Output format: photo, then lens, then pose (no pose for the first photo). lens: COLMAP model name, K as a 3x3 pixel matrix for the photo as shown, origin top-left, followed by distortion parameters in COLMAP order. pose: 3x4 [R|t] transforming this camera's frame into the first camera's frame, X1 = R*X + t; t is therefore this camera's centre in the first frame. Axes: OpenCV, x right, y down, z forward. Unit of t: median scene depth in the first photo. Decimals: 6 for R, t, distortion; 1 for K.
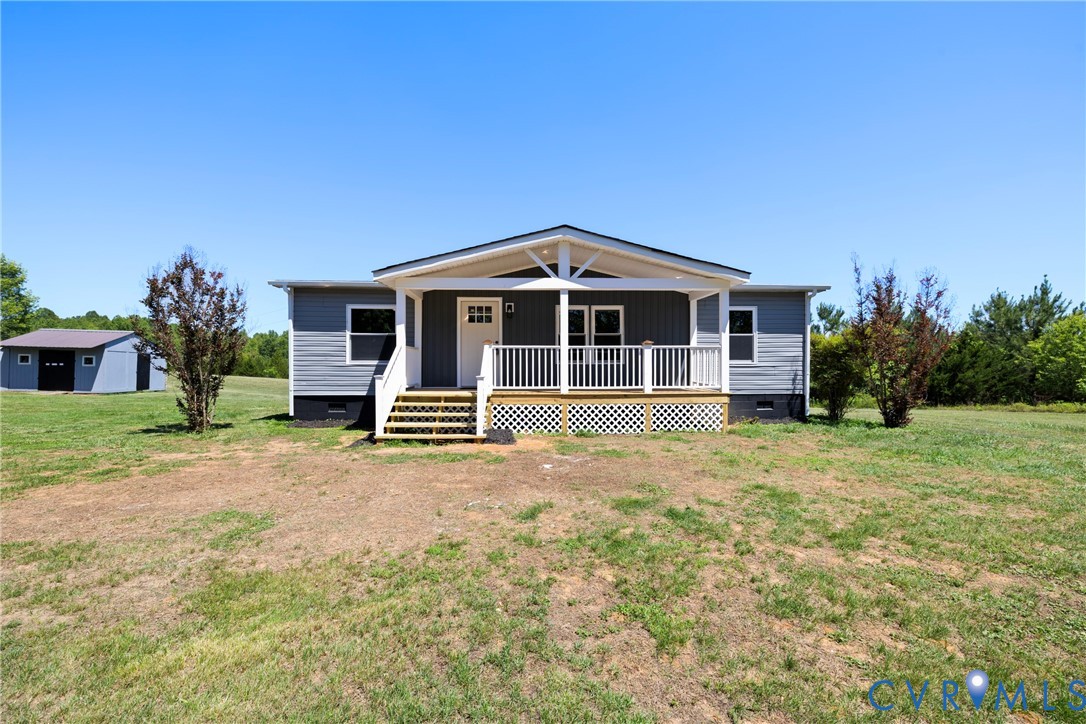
lens RADIAL K [[459.4, 0, 538.9], [0, 459.4, 357.2], [0, 0, 1]] dist [0.010306, 0.000393]
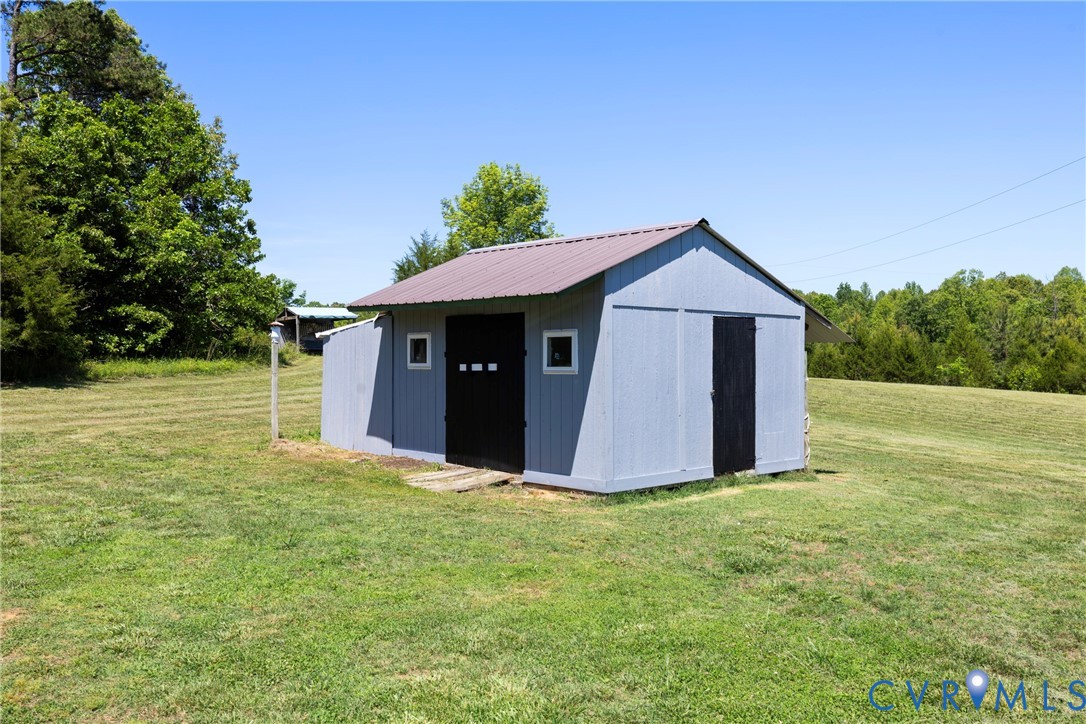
lens RADIAL K [[939.6, 0, 539.6], [0, 939.6, 359.9], [0, 0, 1]] dist [0.002467, 0.001307]
pose [[0.630388, -0.015823, -0.776119, -1.175337], [0.035660, 0.999327, 0.008591, 0.015376], [0.775461, -0.033092, 0.630528, 1.342603]]
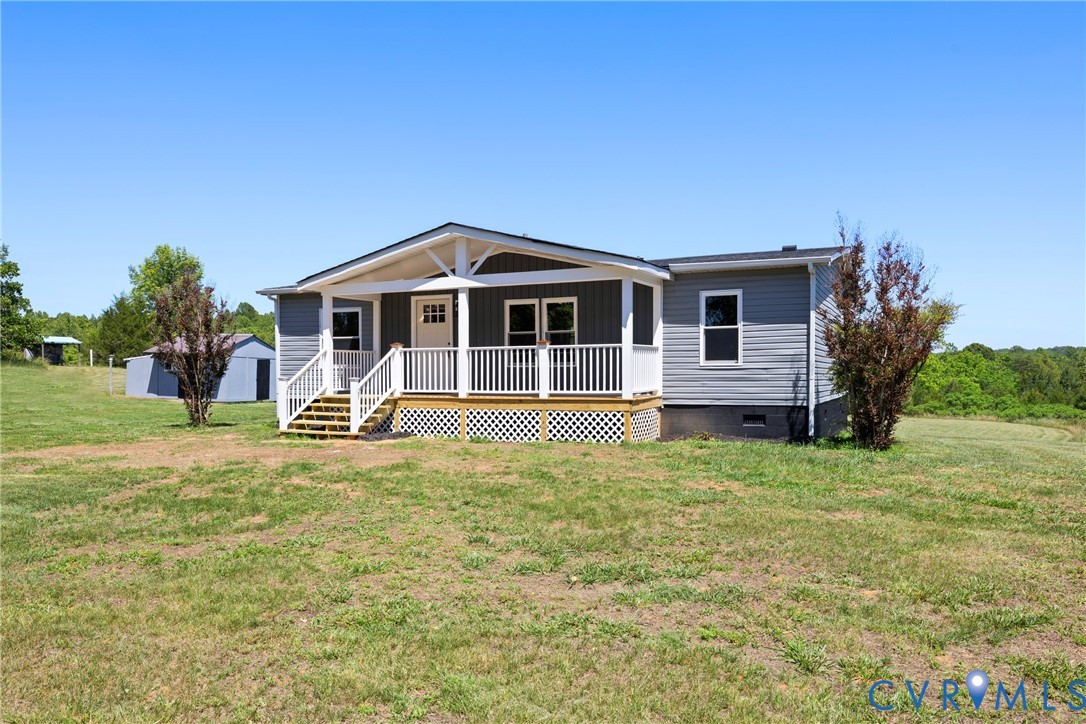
lens RADIAL K [[814.0, 0, 549.1], [0, 814.0, 370.8], [0, 0, 1]] dist [0.003855, -0.001848]
pose [[0.892637, -0.004079, -0.450758, 0.729310], [0.010606, 0.999872, 0.011954, 0.003926], [0.450651, -0.015451, 0.892566, -0.318379]]
